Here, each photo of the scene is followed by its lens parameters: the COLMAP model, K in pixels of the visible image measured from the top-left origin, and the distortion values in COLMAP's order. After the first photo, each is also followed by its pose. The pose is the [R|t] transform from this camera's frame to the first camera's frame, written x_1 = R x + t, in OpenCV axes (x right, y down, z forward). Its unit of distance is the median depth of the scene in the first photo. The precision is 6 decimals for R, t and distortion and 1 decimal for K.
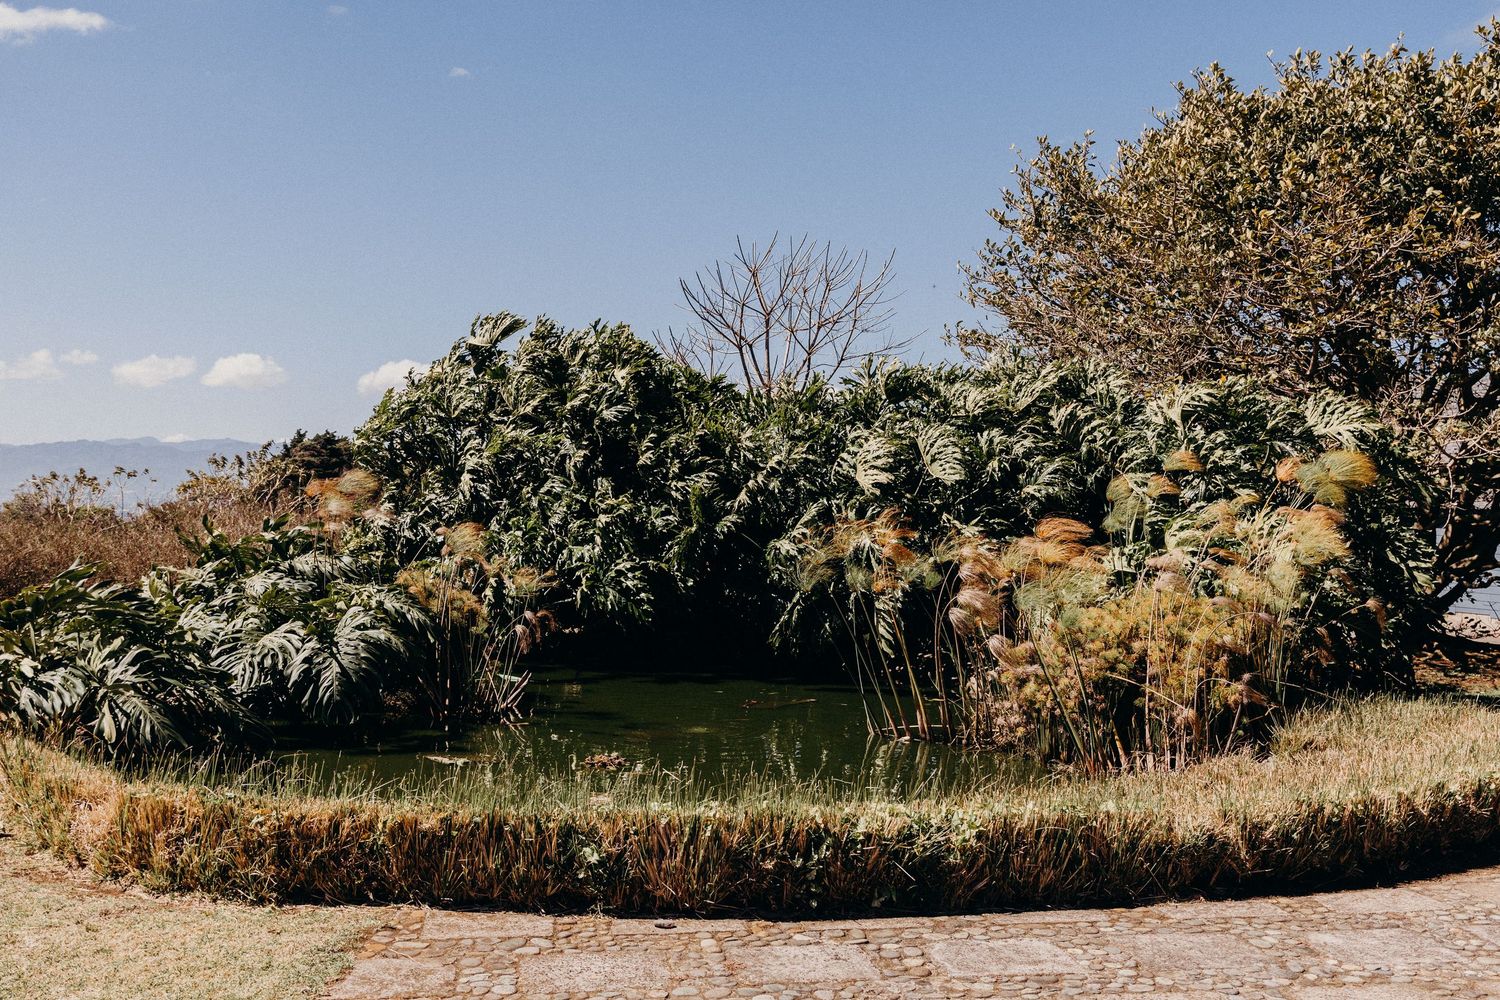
lens RADIAL K [[1288.5, 0, 750.0], [0, 1288.5, 500.0], [0, 0, 1]] dist [0.046496, -0.386885]
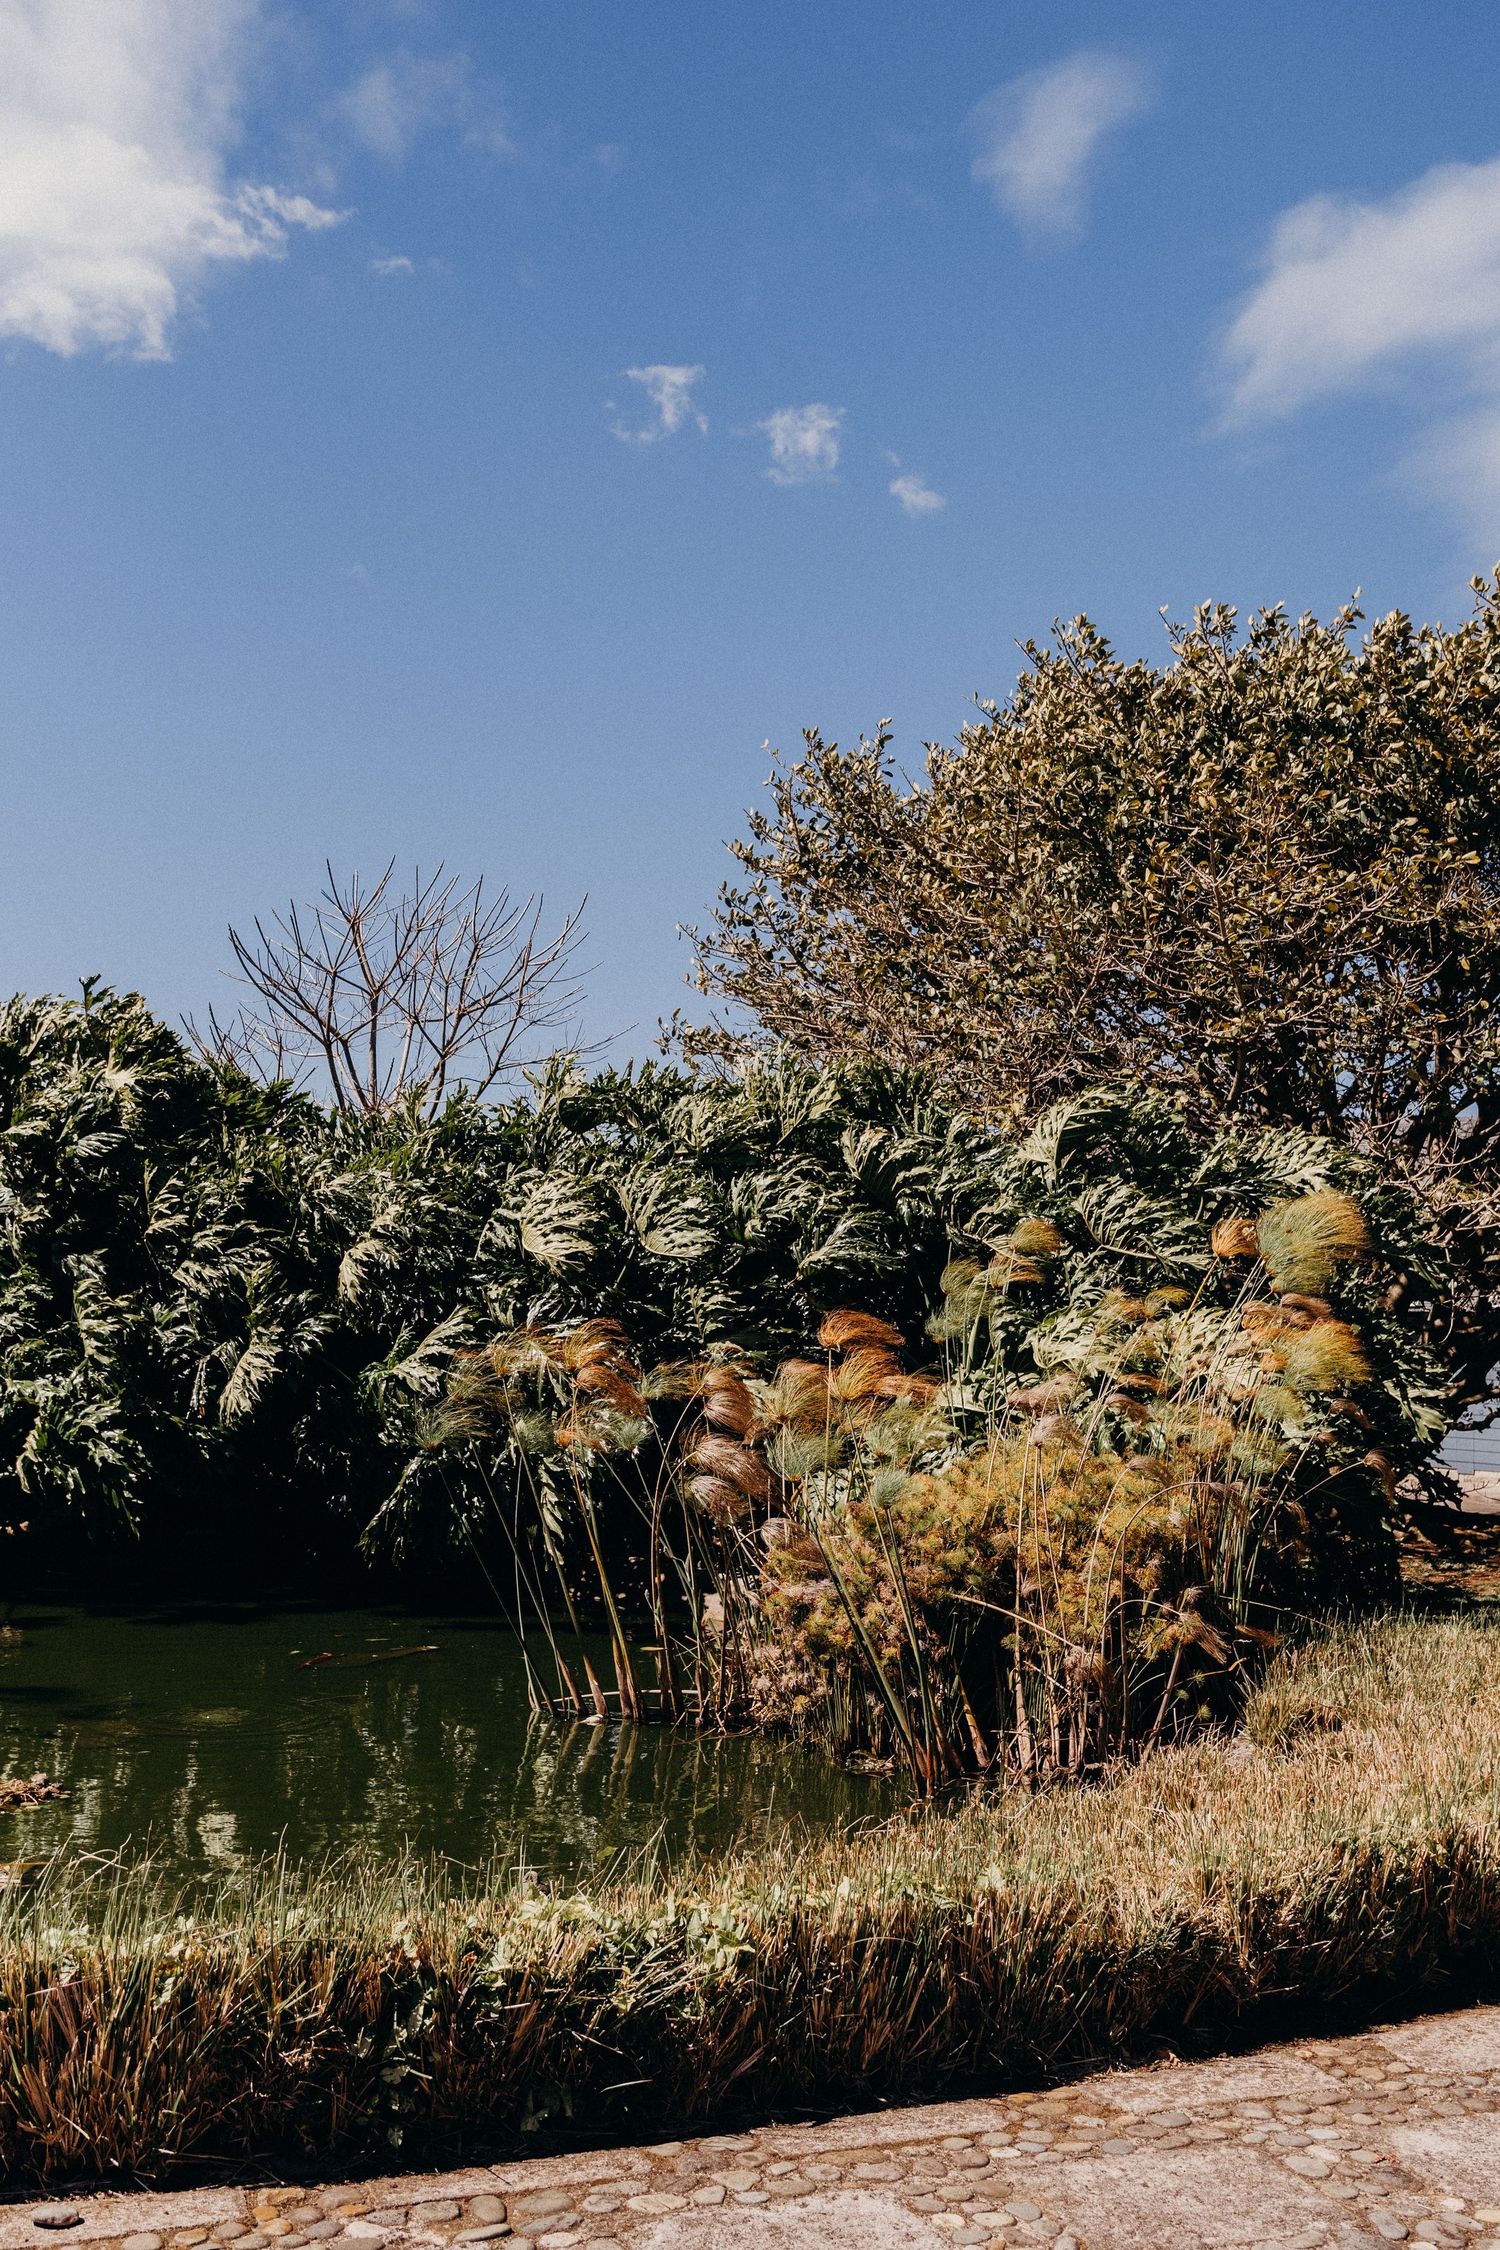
lens RADIAL K [[1758.8, 0, 750.0], [0, 1758.8, 1125.0], [0, 0, 1]] dist [-0.040649, 0.072019]
pose [[0.978559, 0.020985, 0.204893, 0.029245], [0.000858, 0.994372, -0.105941, 0.012012], [-0.205963, 0.103845, 0.973034, 0.248583]]
